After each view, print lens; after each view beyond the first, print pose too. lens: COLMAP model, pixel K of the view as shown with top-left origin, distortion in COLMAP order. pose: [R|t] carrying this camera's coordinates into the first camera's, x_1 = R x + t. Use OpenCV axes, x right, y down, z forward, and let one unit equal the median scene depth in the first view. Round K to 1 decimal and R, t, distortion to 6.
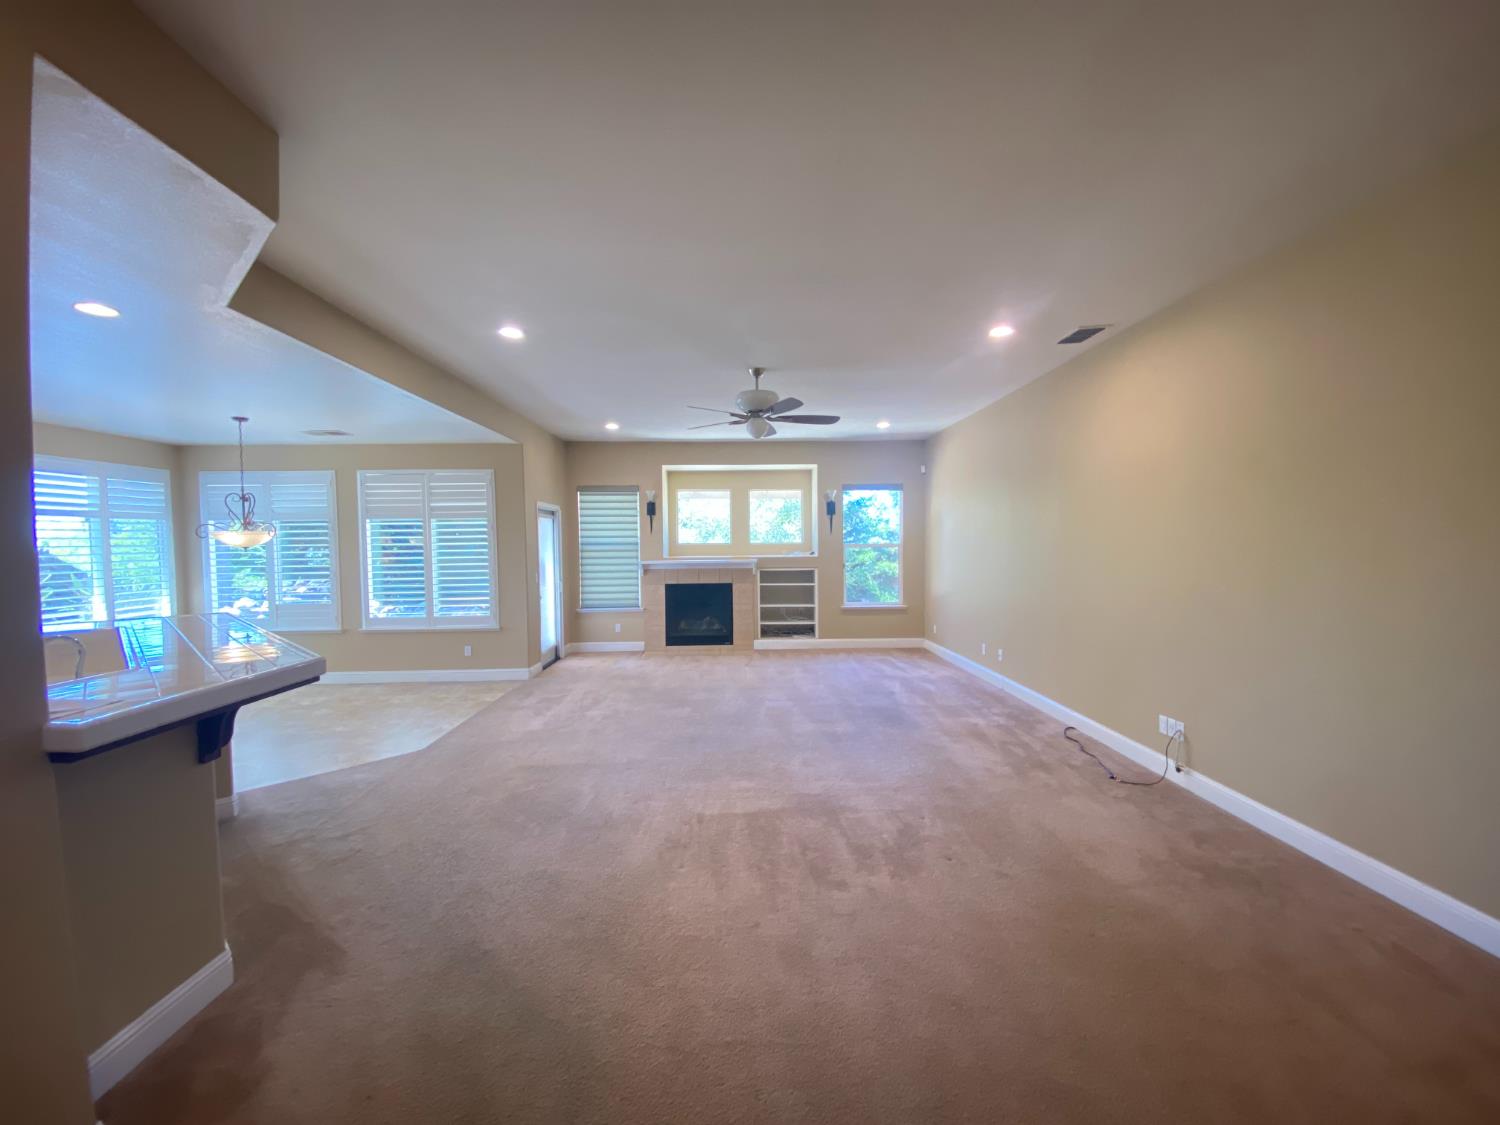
lens RADIAL K [[607.2, 0, 743.1], [0, 607.2, 567.2], [0, 0, 1]] dist [0.027032, -0.024639]
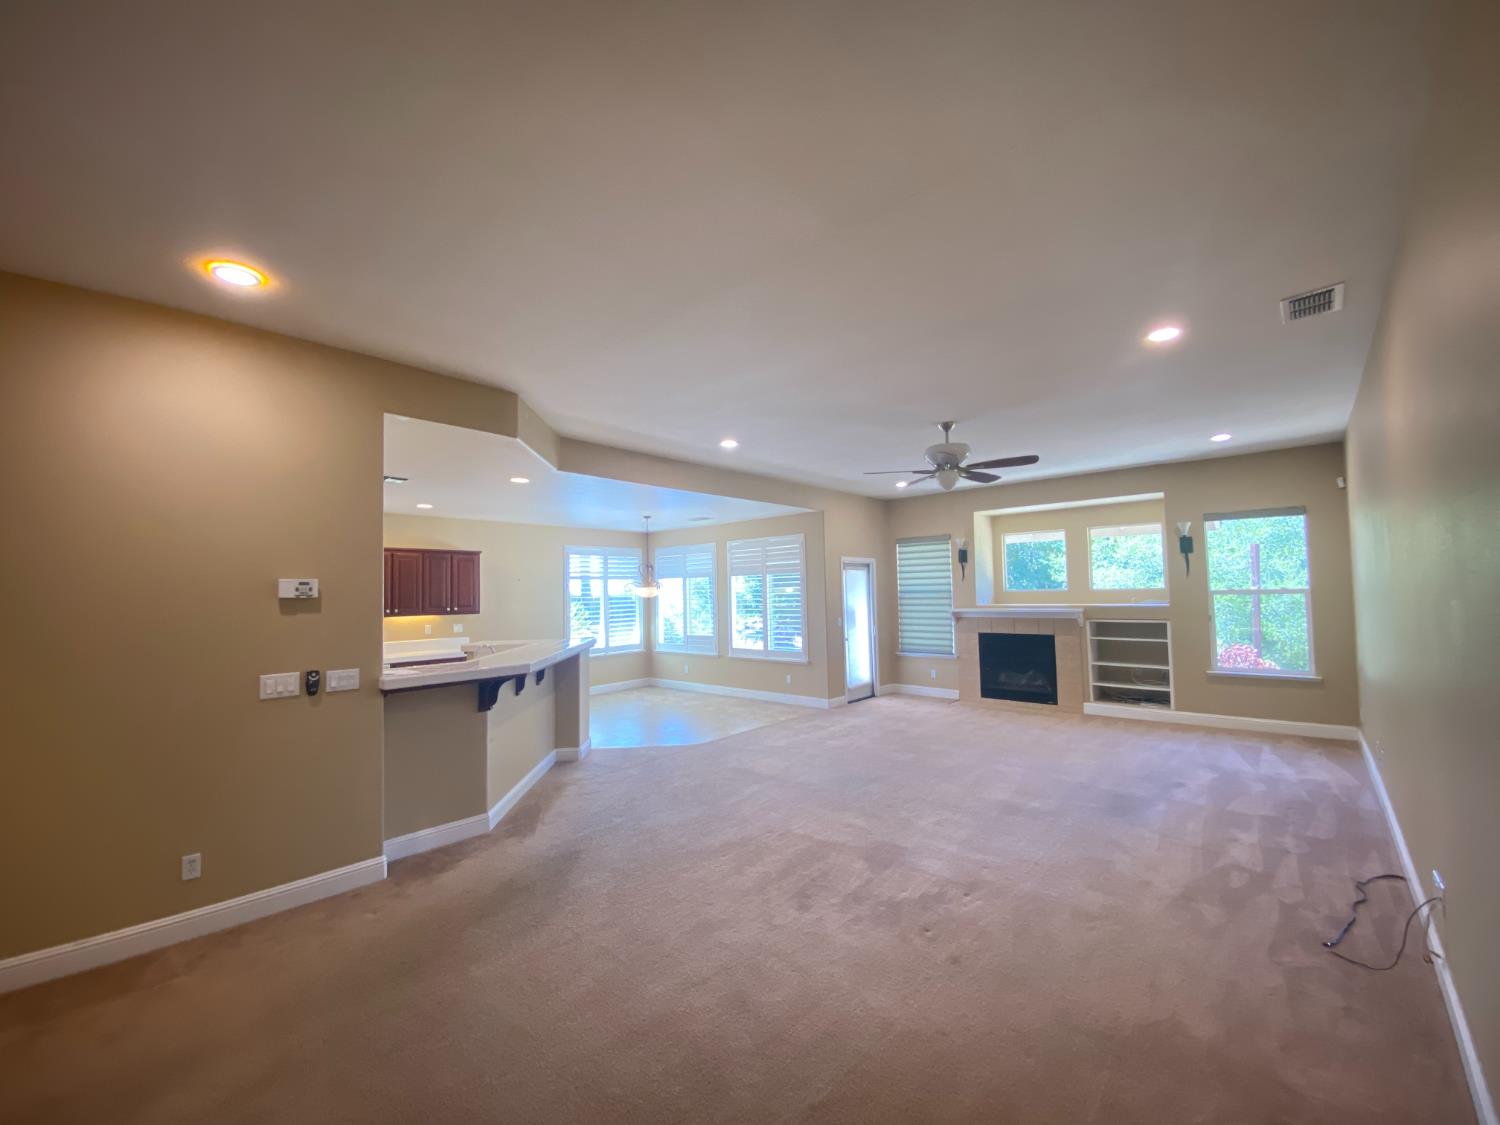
lens RADIAL K [[607.2, 0, 743.1], [0, 607.2, 567.2], [0, 0, 1]] dist [0.027032, -0.024639]
pose [[0.724309, -0.033790, -0.688647, 0.339226], [-0.014636, 0.997820, -0.064354, -0.010858], [0.689320, 0.056692, 0.722235, 0.032001]]
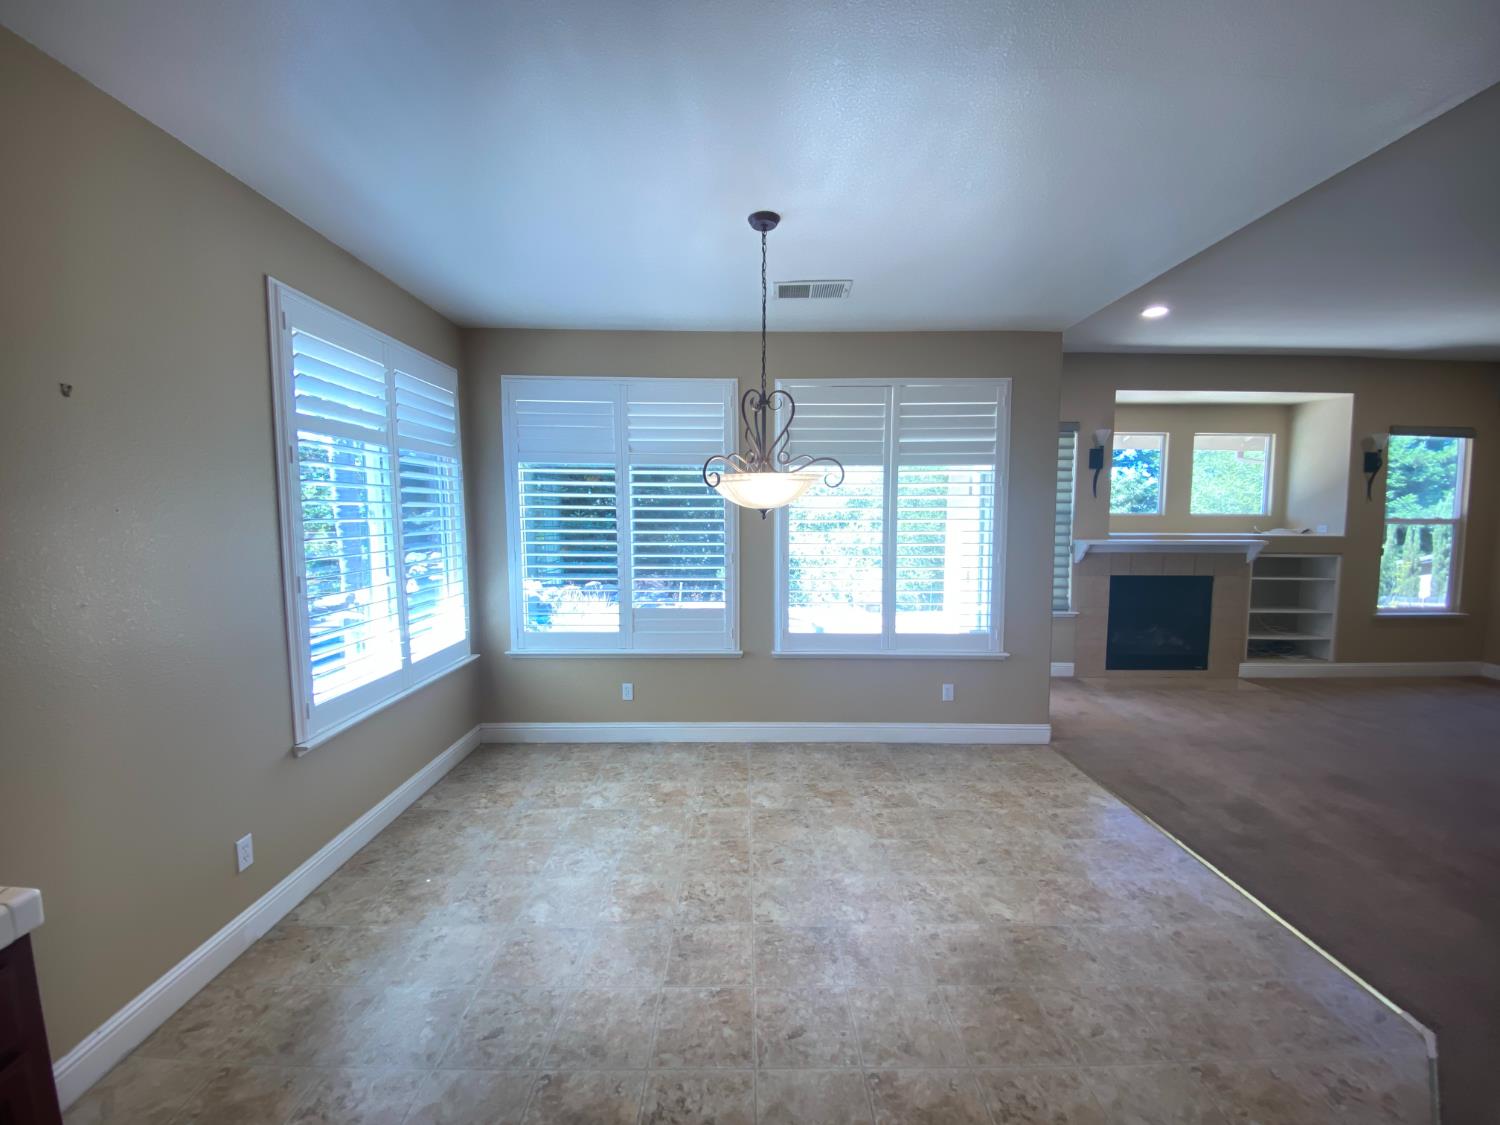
lens RADIAL K [[607.2, 0, 743.1], [0, 607.2, 567.2], [0, 0, 1]] dist [0.027032, -0.024639]
pose [[0.999808, 0.014614, -0.013018, -0.637226], [-0.013982, 0.998778, 0.047396, -0.008895], [0.013695, -0.047205, 0.998791, 0.418946]]
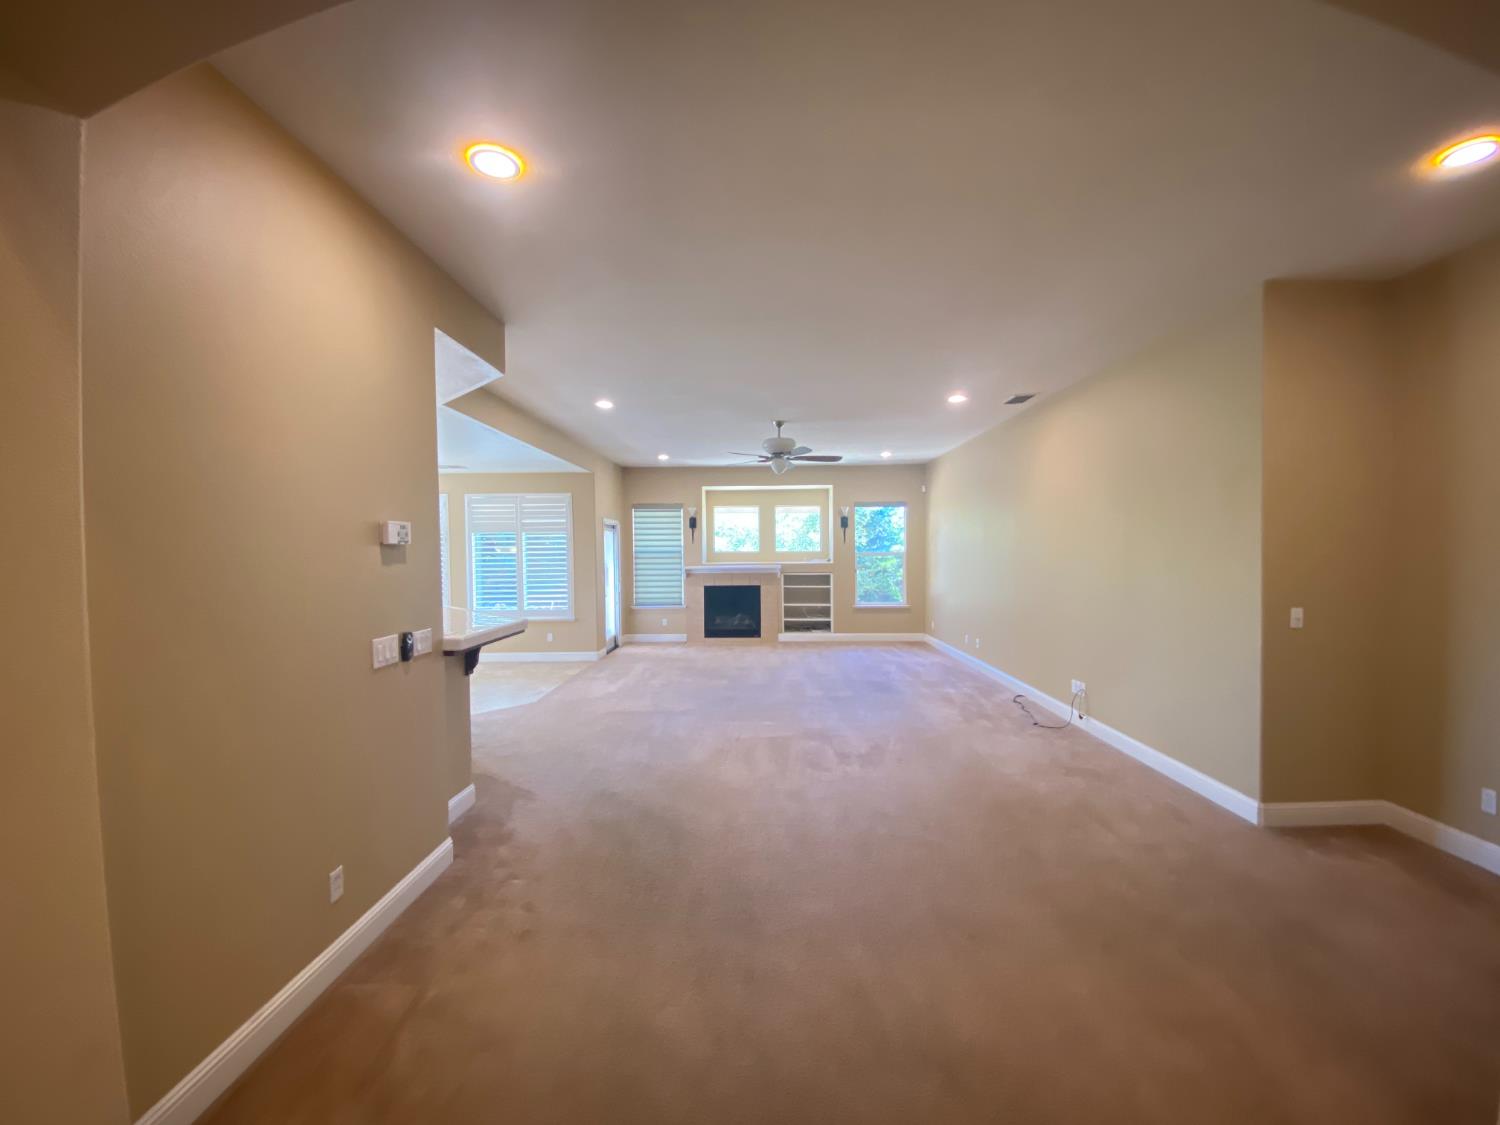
lens RADIAL K [[607.2, 0, 743.1], [0, 607.2, 567.2], [0, 0, 1]] dist [0.027032, -0.024639]
pose [[0.998835, 0.003194, -0.048144, 0.006608], [-0.003733, 0.999931, -0.011117, 0.005035], [0.048105, 0.011284, 0.998779, -0.232491]]
